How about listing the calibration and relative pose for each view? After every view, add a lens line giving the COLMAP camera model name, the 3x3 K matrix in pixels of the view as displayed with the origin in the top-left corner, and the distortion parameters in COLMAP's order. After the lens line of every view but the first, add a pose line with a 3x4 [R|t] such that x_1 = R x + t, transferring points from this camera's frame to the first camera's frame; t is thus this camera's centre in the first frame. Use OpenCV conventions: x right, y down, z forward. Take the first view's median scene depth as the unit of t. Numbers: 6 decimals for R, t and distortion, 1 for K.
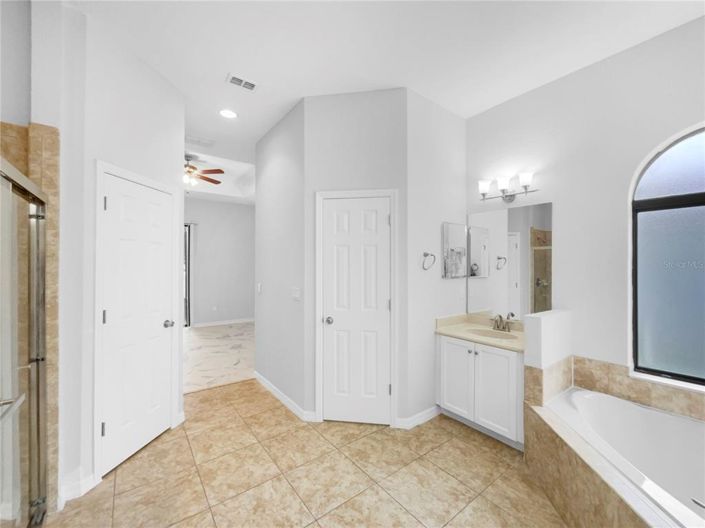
lens RADIAL K [[288.0, 0, 350.4], [0, 288.0, 266.1], [0, 0, 1]] dist [-0.002733, 0.000611]
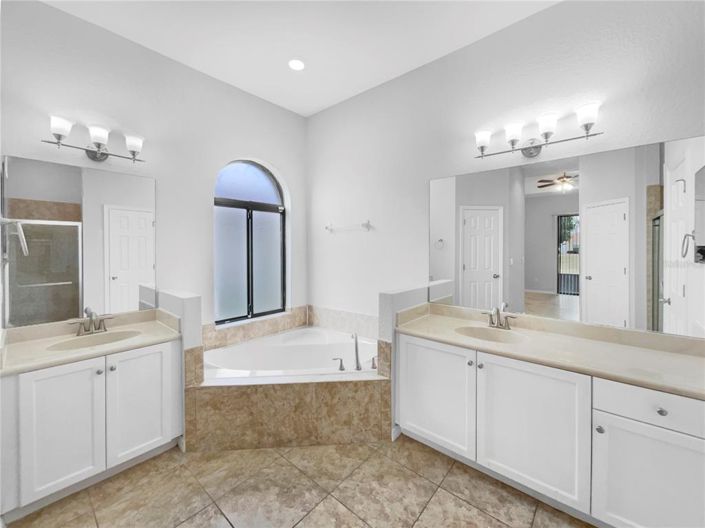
lens RADIAL K [[288.0, 0, 346.7], [0, 288.0, 248.9], [0, 0, 1]] dist [-0.002733, 0.000611]
pose [[-0.203165, -0.006093, 0.979126, -0.449935], [0.003377, 0.999970, 0.006924, 0.003794], [-0.979139, 0.004713, -0.203139, 0.692985]]
